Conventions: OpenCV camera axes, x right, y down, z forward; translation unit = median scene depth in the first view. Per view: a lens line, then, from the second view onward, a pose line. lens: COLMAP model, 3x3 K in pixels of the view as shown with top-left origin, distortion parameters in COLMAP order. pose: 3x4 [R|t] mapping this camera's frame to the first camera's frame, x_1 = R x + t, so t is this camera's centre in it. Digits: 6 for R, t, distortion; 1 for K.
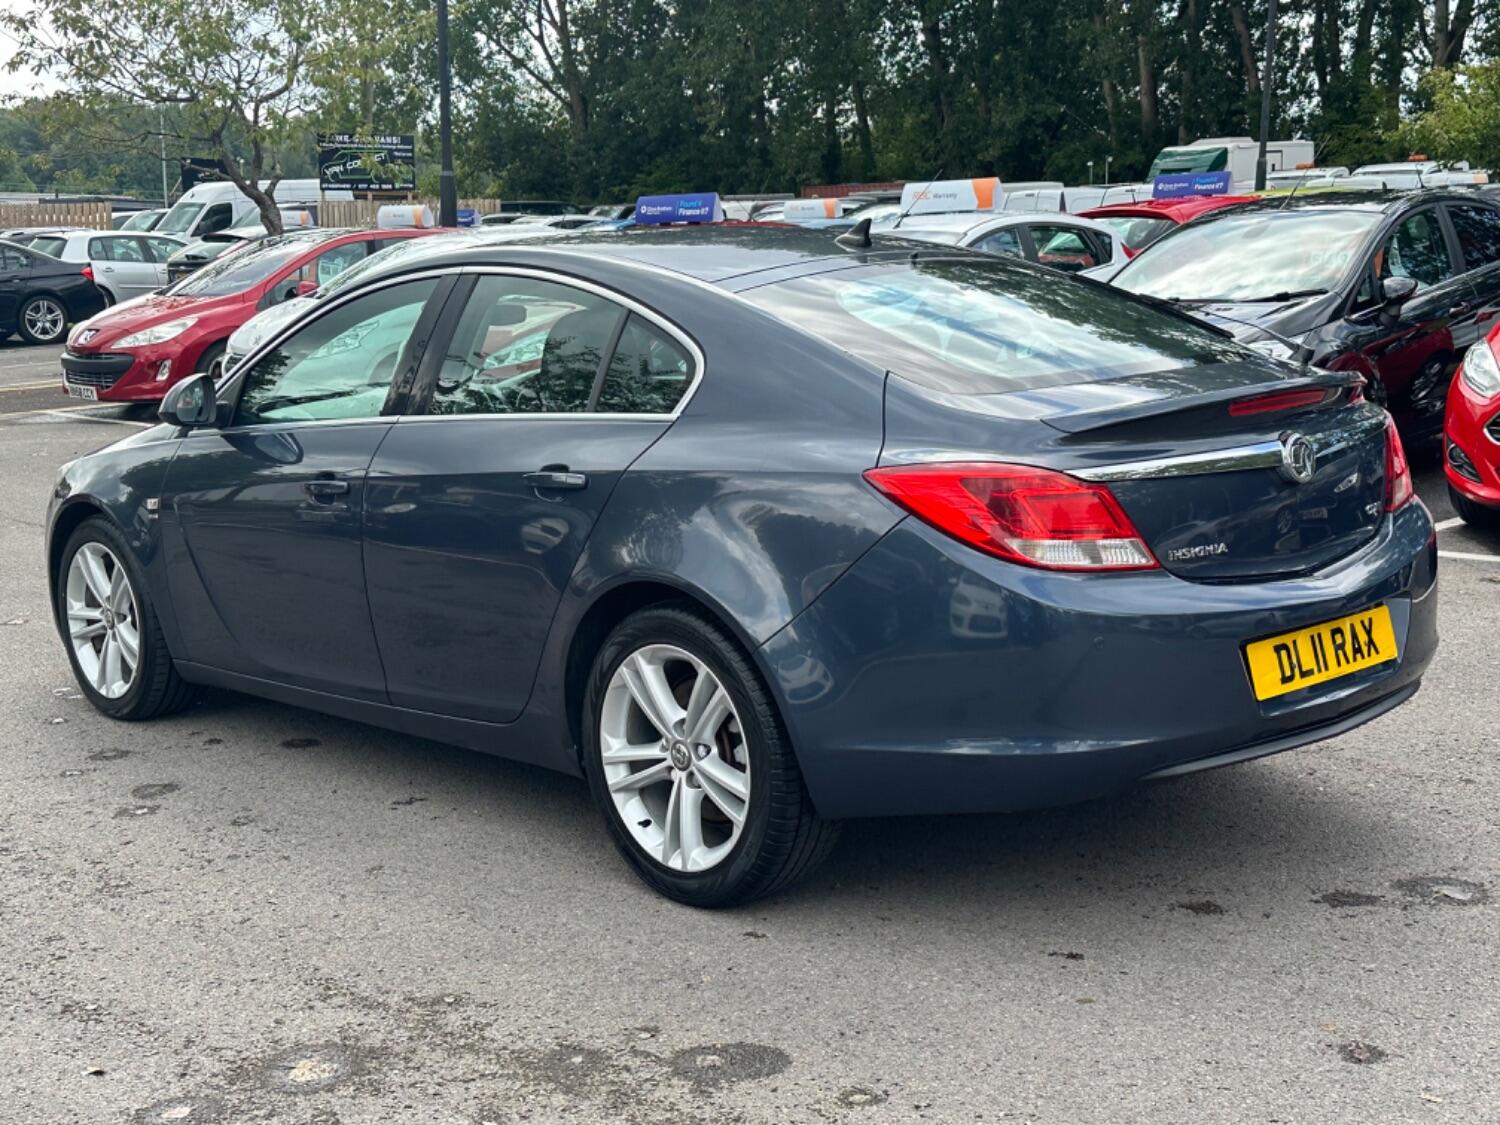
lens RADIAL K [[1806.9, 0, 750.0], [0, 1806.9, 562.5], [0, 0, 1]] dist [0.122854, -0.097422]
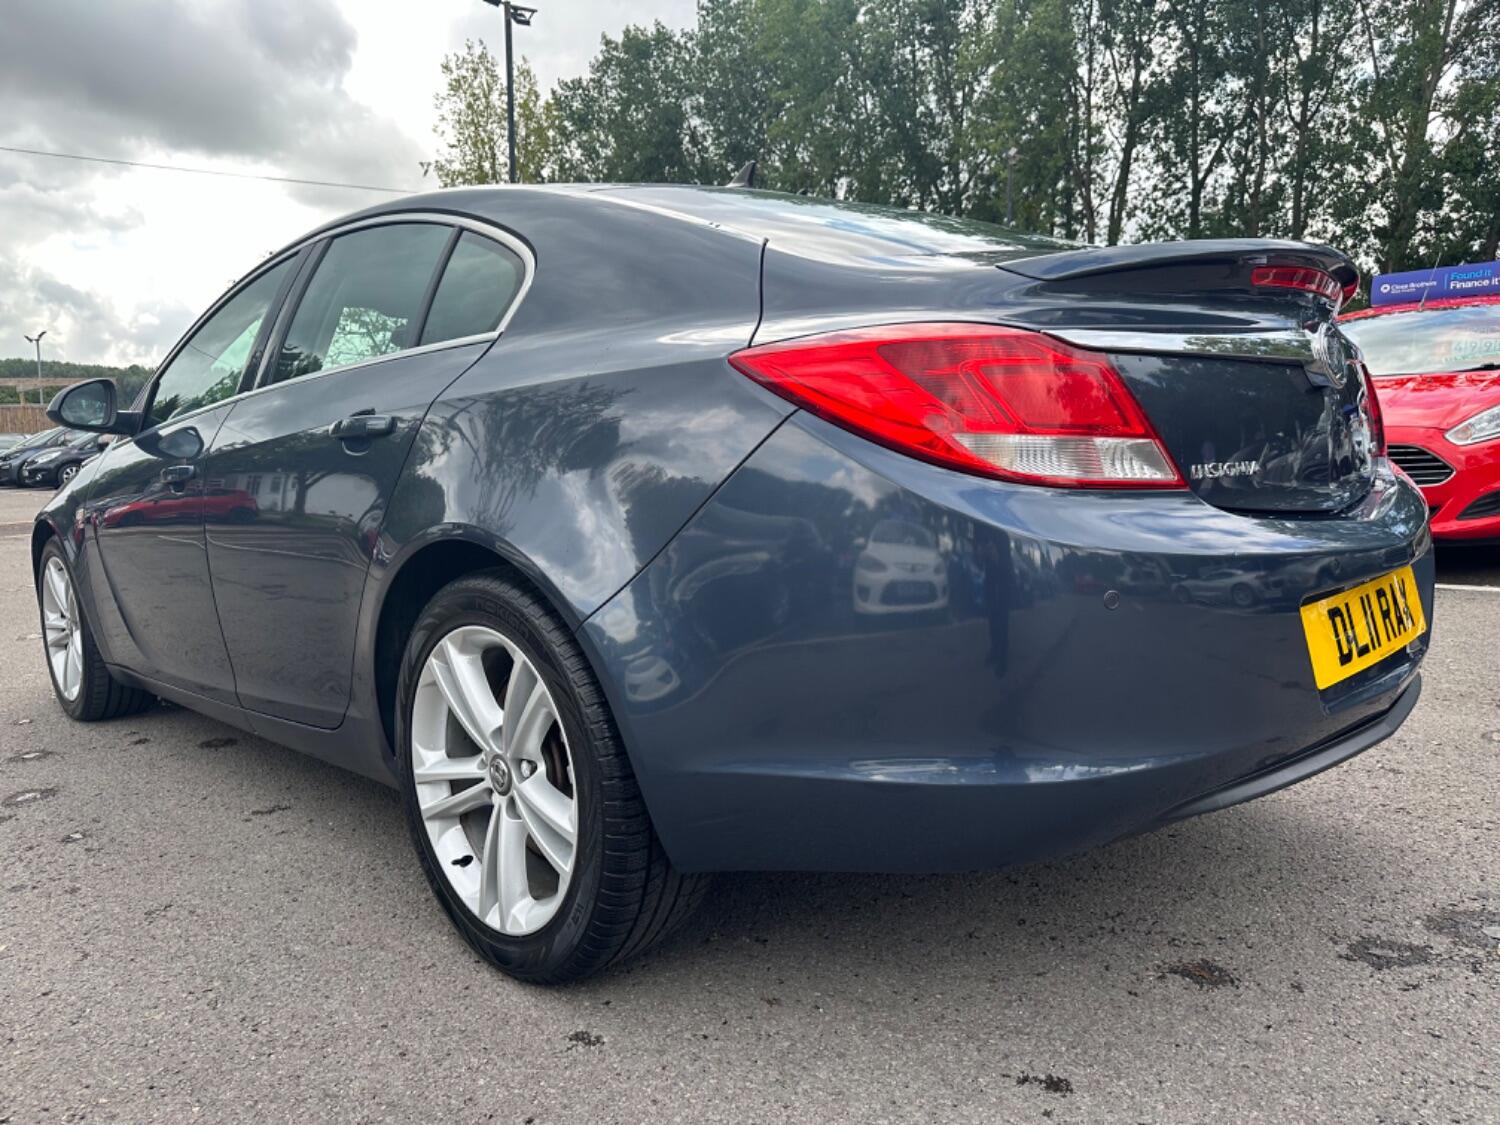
lens RADIAL K [[1029.9, 0, 749.2], [0, 1029.9, 559.6], [0, 0, 1]] dist [0.002403, -0.004338]
pose [[0.999347, -0.009048, 0.034977, 0.048960], [0.010871, 0.998573, -0.052287, 0.039611], [-0.034454, 0.052633, 0.998019, 0.546573]]
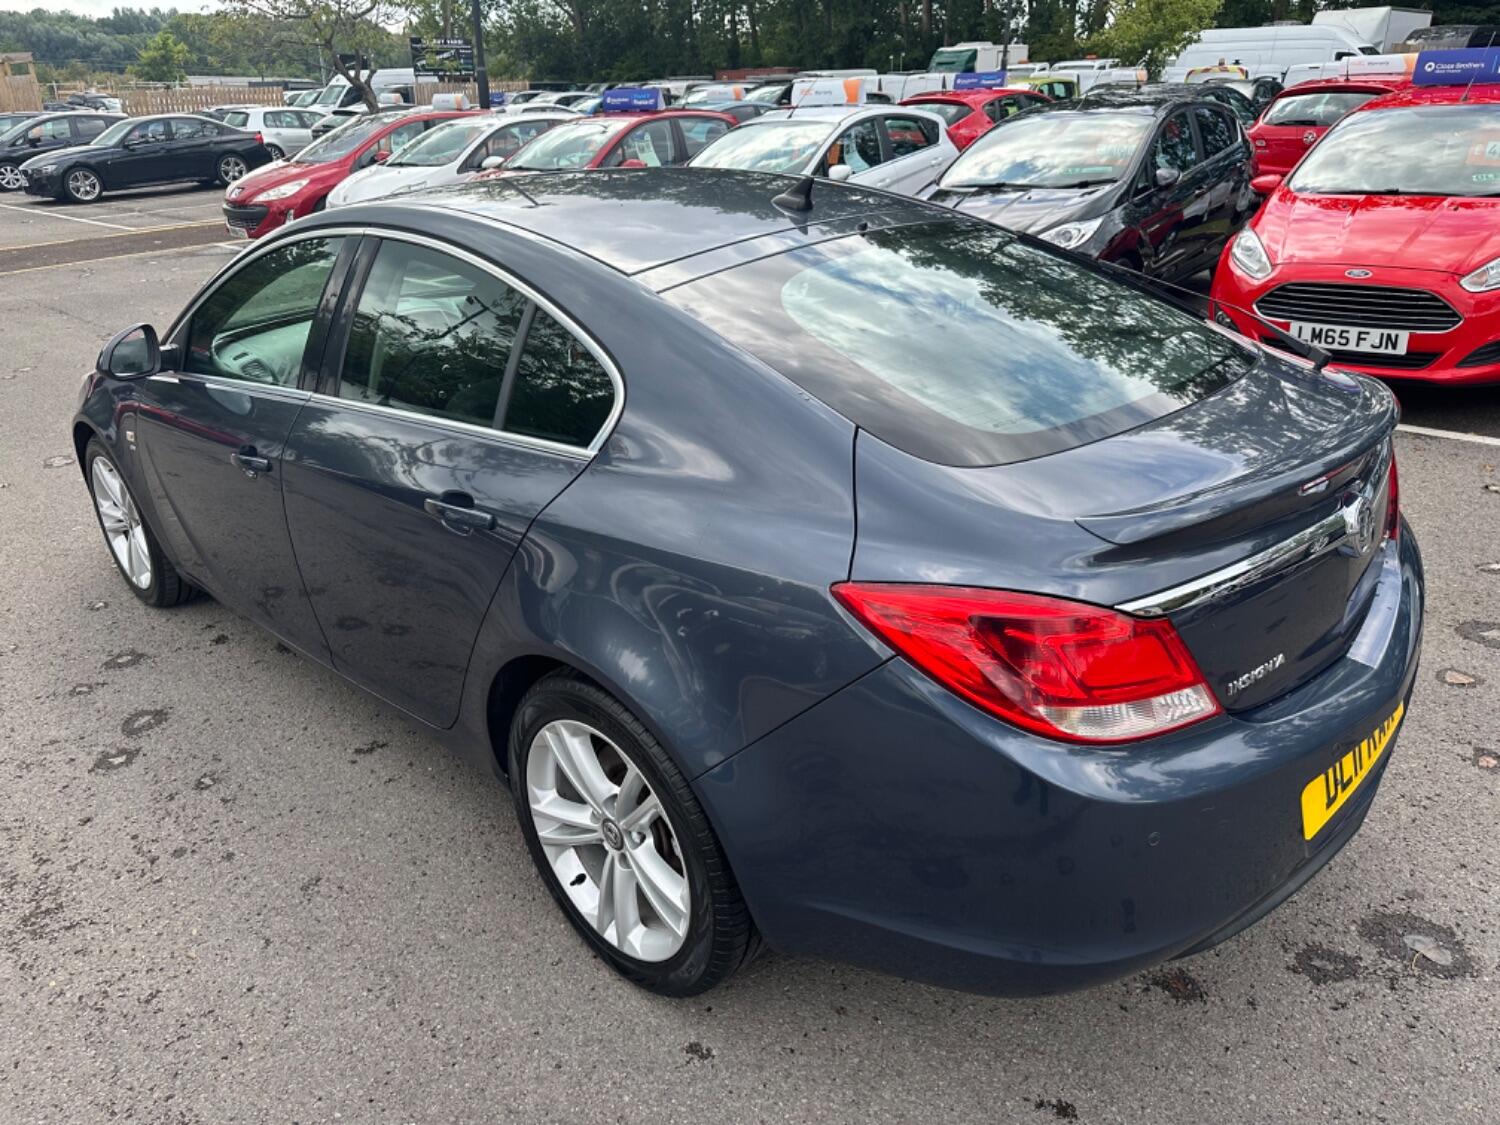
lens RADIAL K [[1024.1, 0, 744.3], [0, 1024.1, 549.9], [0, 0, 1]] dist [0.010386, -0.010919]
pose [[0.998633, -0.021786, 0.047516, 0.005766], [0.010246, 0.972956, 0.230764, -0.140983], [-0.051259, -0.229962, 0.971849, 0.518132]]
